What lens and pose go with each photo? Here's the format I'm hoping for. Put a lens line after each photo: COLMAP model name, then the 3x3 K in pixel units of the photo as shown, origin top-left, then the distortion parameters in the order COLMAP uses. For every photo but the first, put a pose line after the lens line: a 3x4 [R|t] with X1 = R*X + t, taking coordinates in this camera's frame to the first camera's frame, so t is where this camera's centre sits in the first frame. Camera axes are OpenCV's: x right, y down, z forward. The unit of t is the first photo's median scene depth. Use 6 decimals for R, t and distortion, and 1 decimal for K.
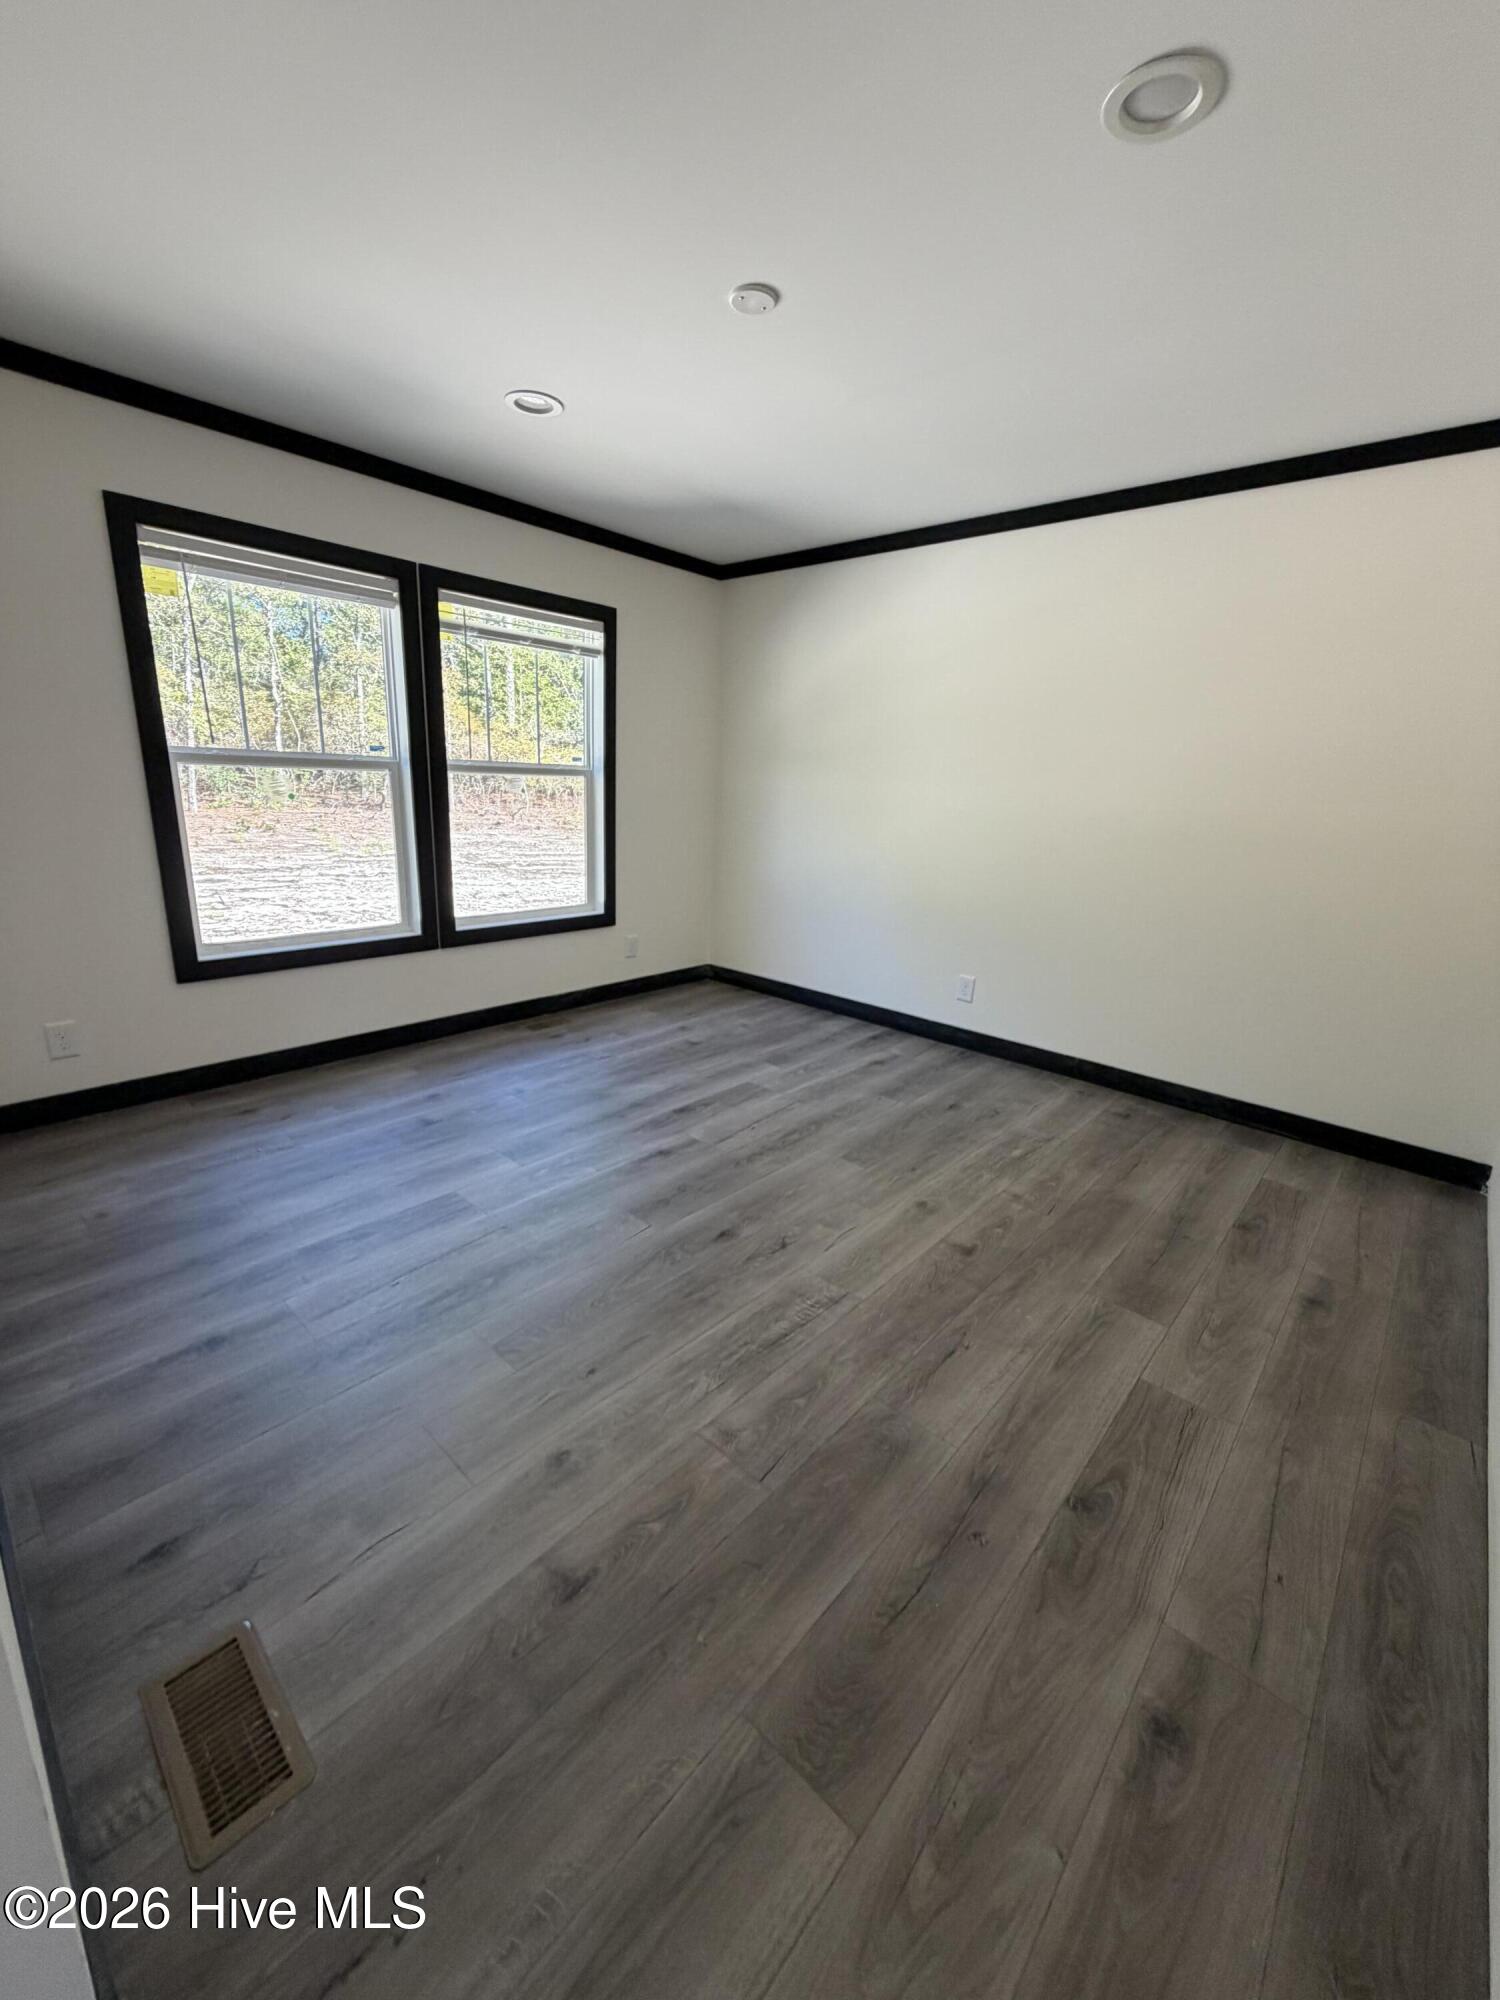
lens RADIAL K [[802.6, 0, 748.1], [0, 802.6, 984.5], [0, 0, 1]] dist [0.003956, 0.000344]
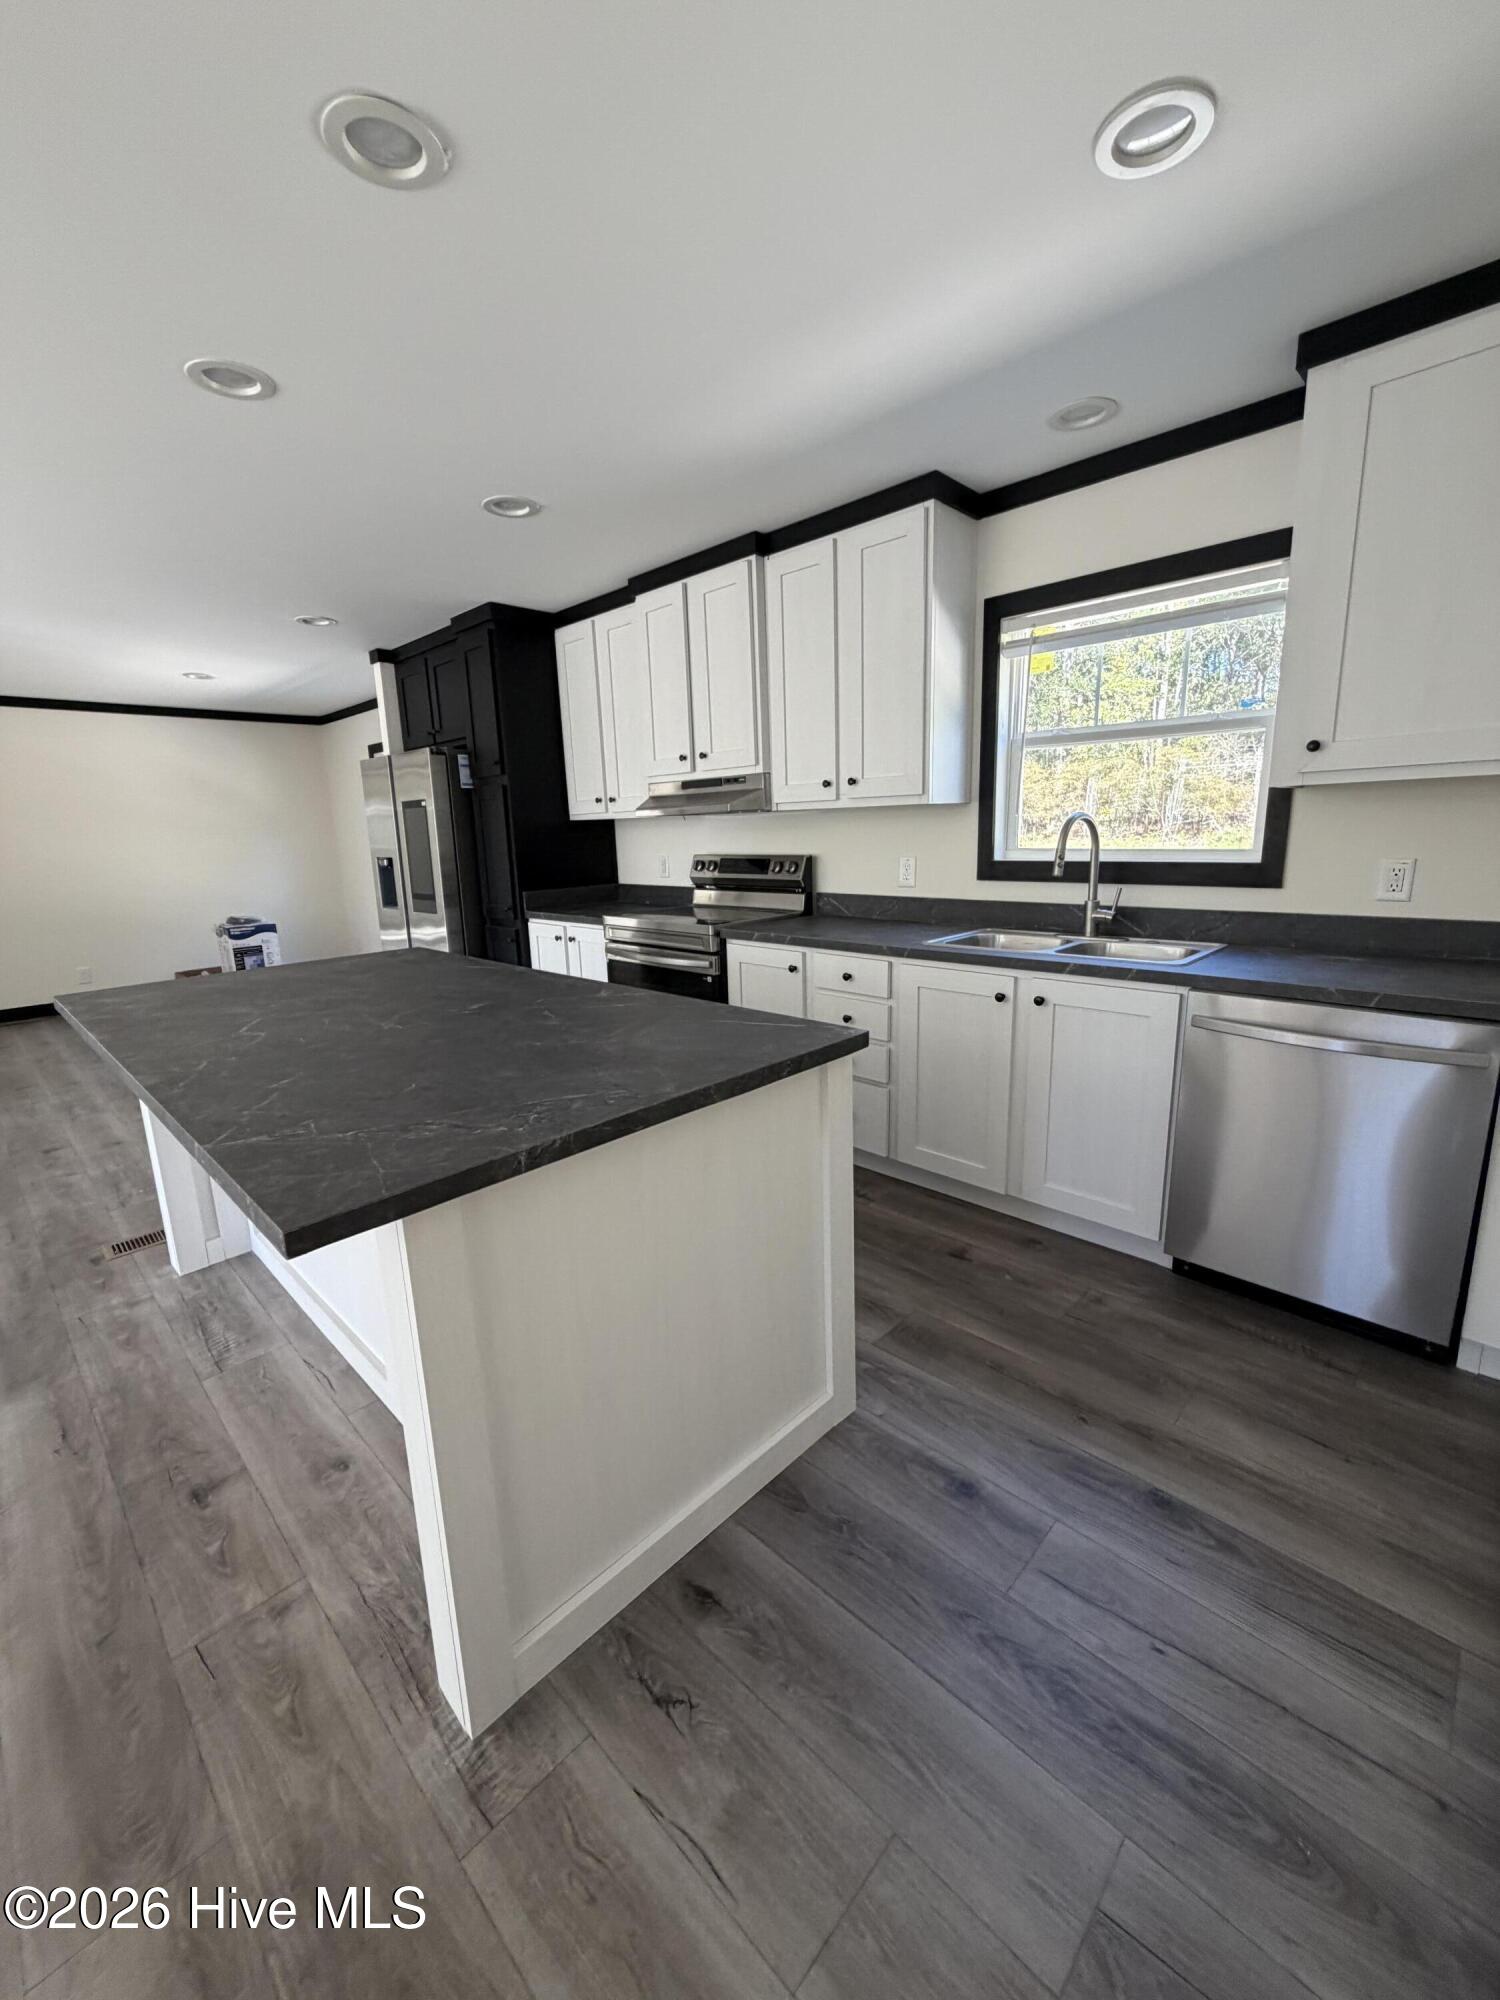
lens RADIAL K [[802.6, 0, 751.7], [0, 802.6, 1001.4], [0, 0, 1]] dist [0.003956, 0.000344]
pose [[-0.040421, 0.169711, -0.984665, 0.718751], [-0.219046, 0.959993, 0.174450, -0.333963], [0.974877, 0.222738, -0.001629, 1.401600]]
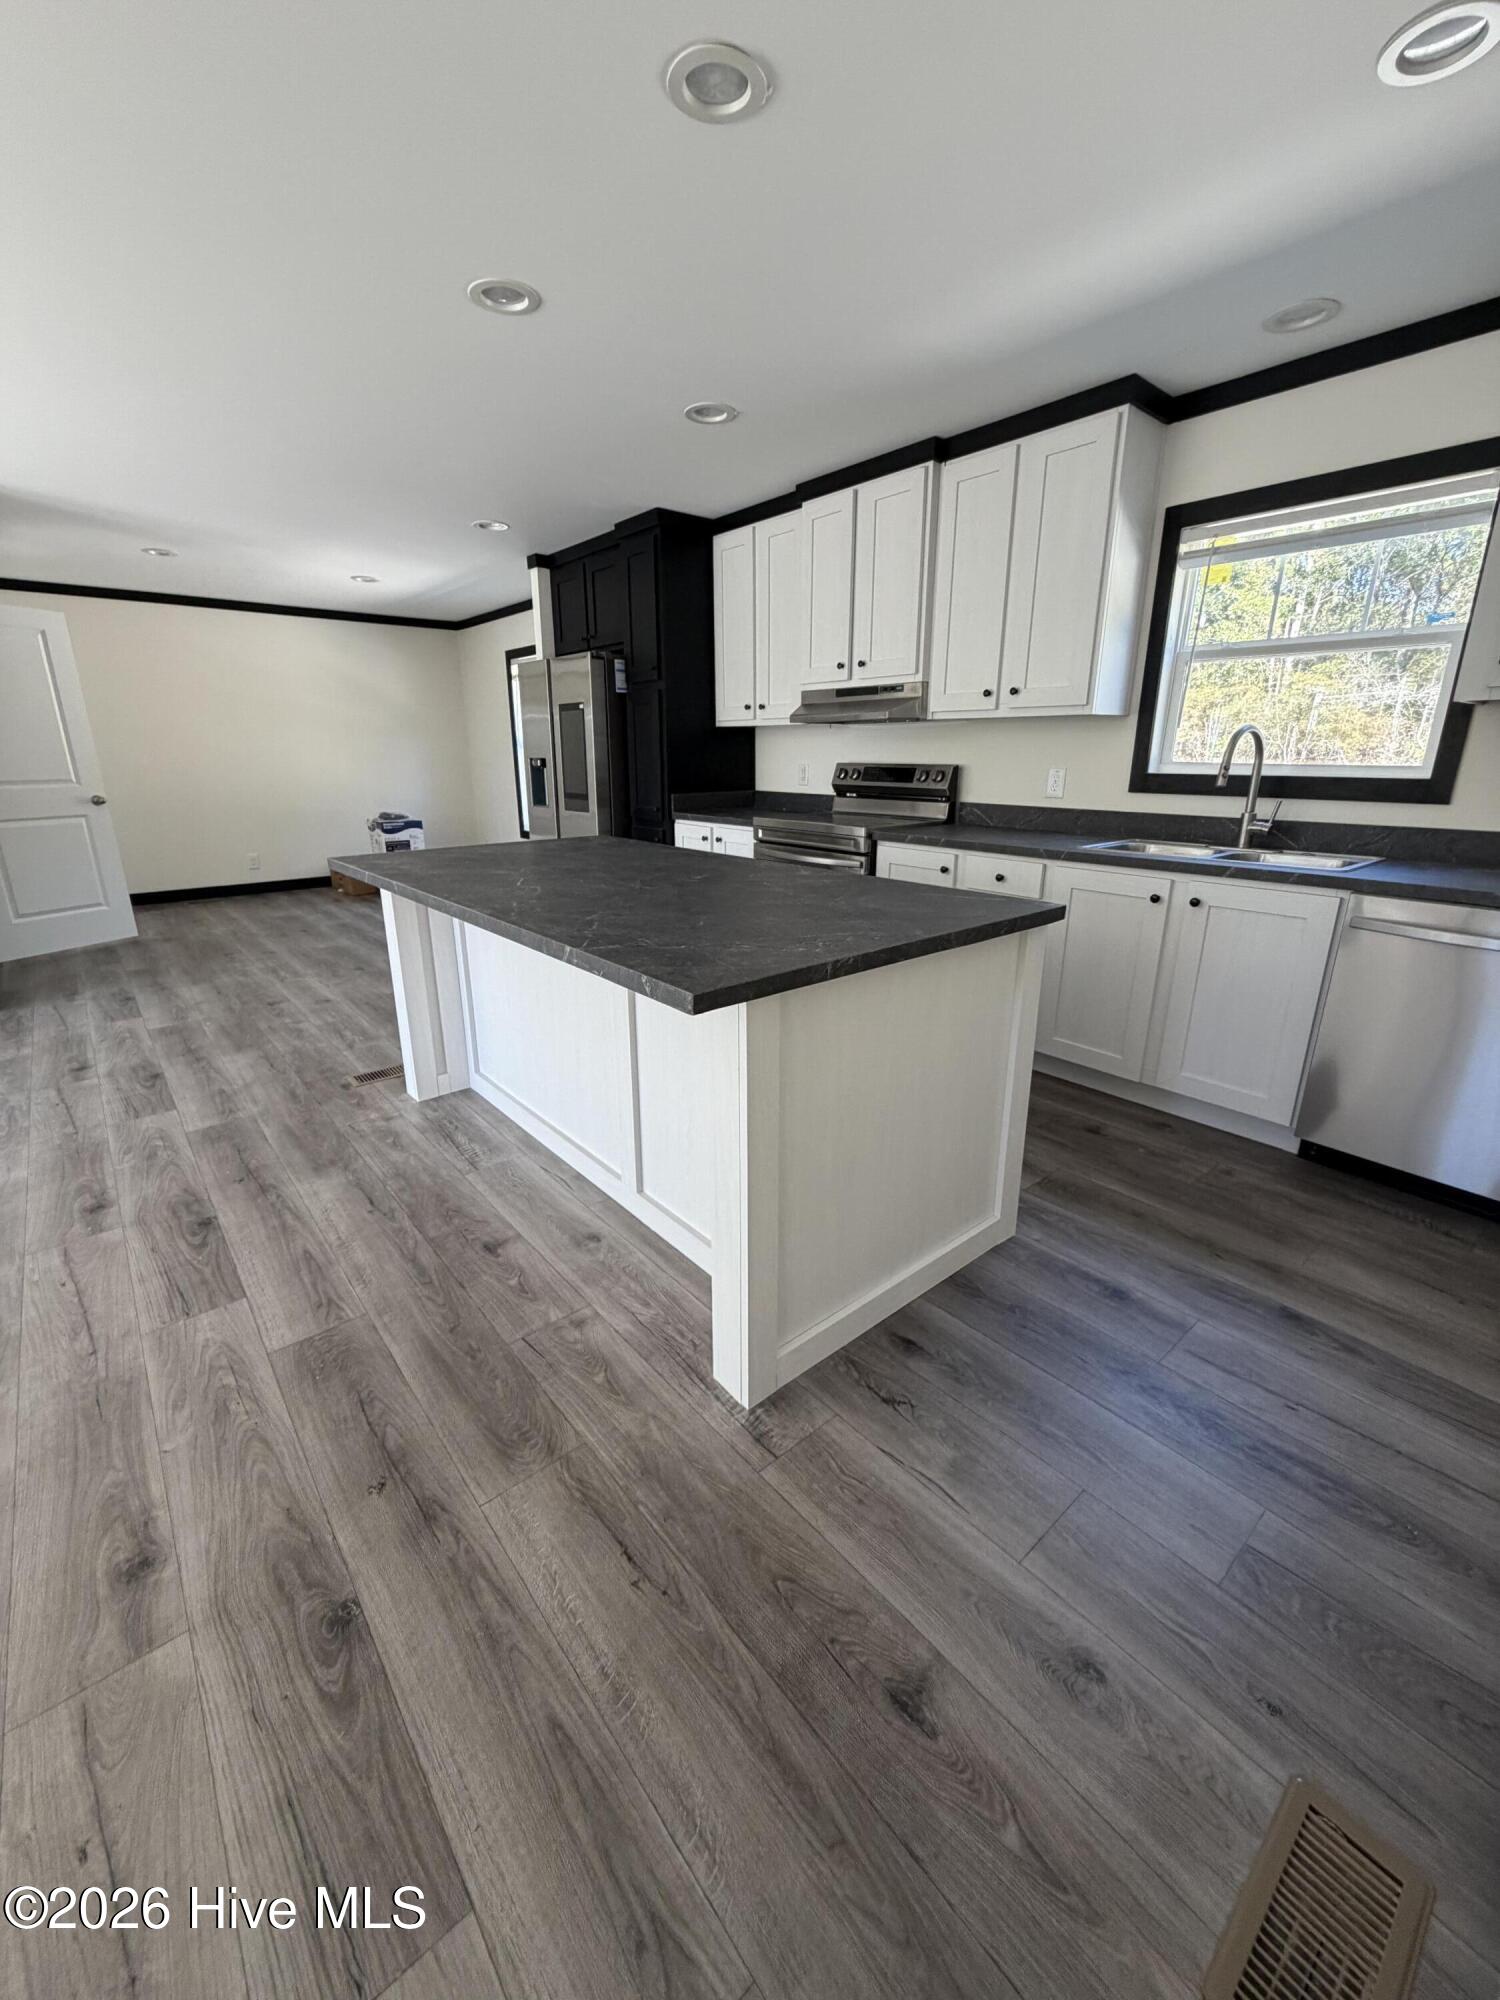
lens RADIAL K [[802.6, 0, 752.6], [0, 802.6, 999.8], [0, 0, 1]] dist [0.003956, 0.000344]
pose [[-0.135129, 0.251354, -0.958416, 0.935750], [-0.250310, 0.927253, 0.278473, -0.234738], [0.958689, 0.277531, -0.062383, 1.224663]]
